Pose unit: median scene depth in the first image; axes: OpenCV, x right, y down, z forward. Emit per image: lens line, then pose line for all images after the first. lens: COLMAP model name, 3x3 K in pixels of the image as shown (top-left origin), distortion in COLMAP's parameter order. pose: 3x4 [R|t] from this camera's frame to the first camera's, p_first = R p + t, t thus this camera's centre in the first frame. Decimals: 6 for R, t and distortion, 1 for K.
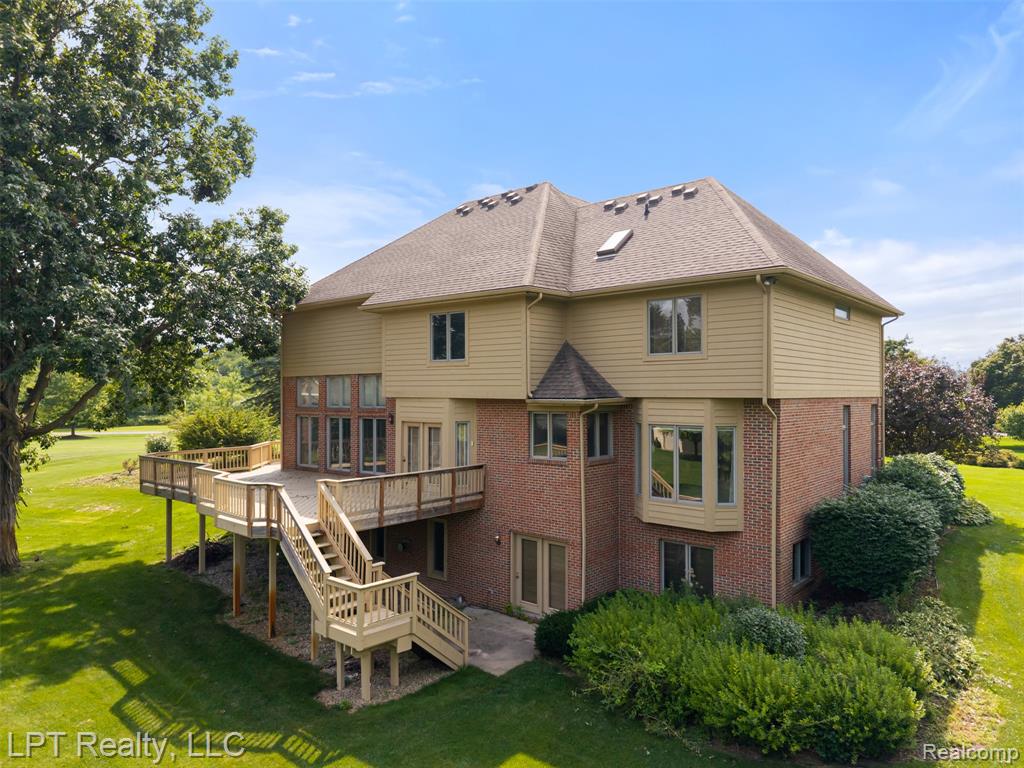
lens RADIAL K [[688.1, 0, 512.0], [0, 688.1, 384.0], [0, 0, 1]] dist [0.028029, -0.032042]
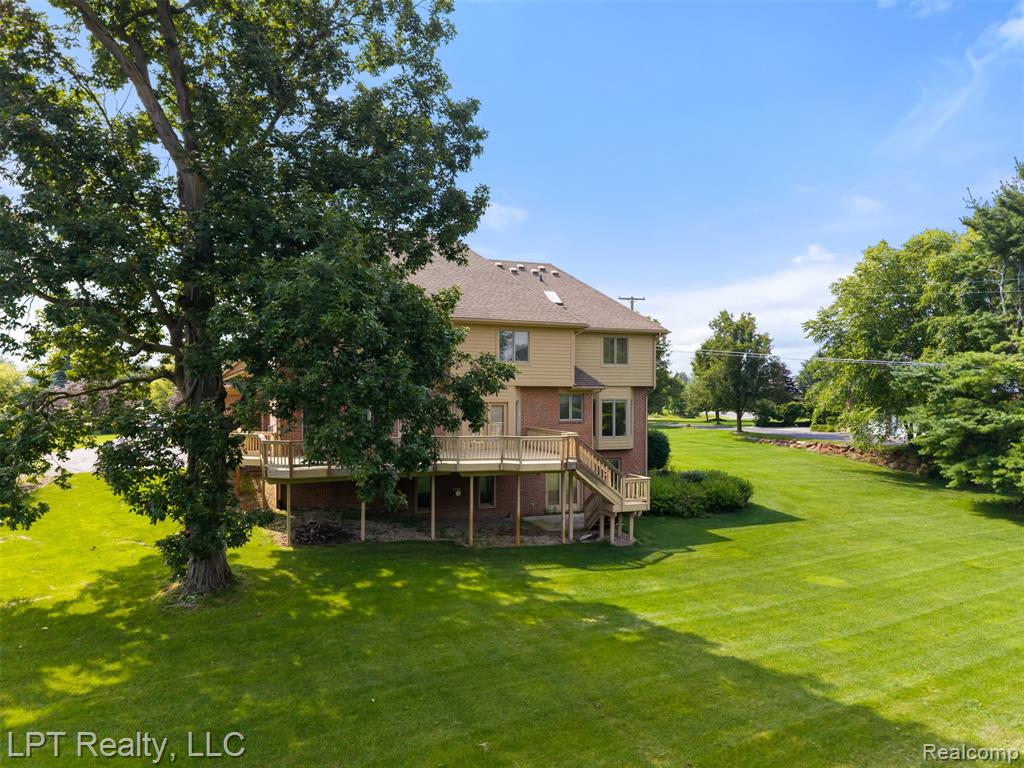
lens RADIAL K [[688.1, 0, 512.0], [0, 688.1, 384.0], [0, 0, 1]] dist [0.028029, -0.032042]
pose [[0.456806, 0.005667, 0.889548, -1.520357], [-0.014156, 0.999899, 0.000900, 0.013814], [-0.889454, -0.013003, 0.456840, 0.301780]]
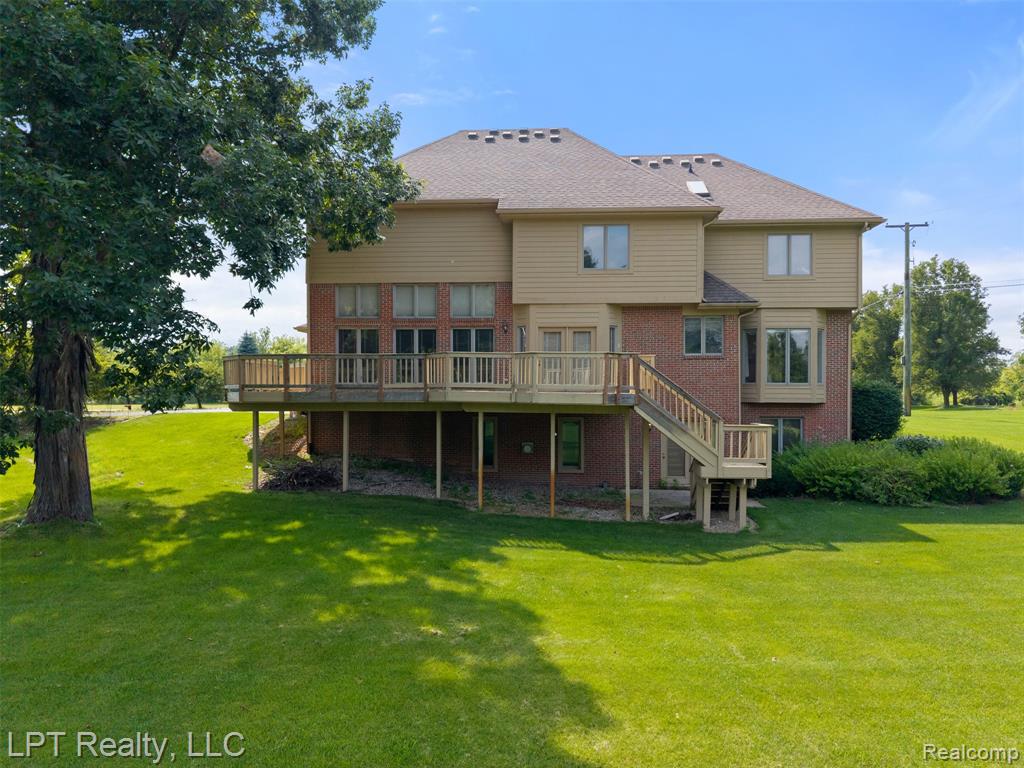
lens RADIAL K [[688.1, 0, 512.0], [0, 688.1, 384.0], [0, 0, 1]] dist [0.028029, -0.032042]
pose [[0.798428, 0.008063, 0.602036, -0.903558], [-0.011208, 0.999936, 0.001473, 0.154654], [-0.601986, -0.007923, 0.798468, 0.211911]]
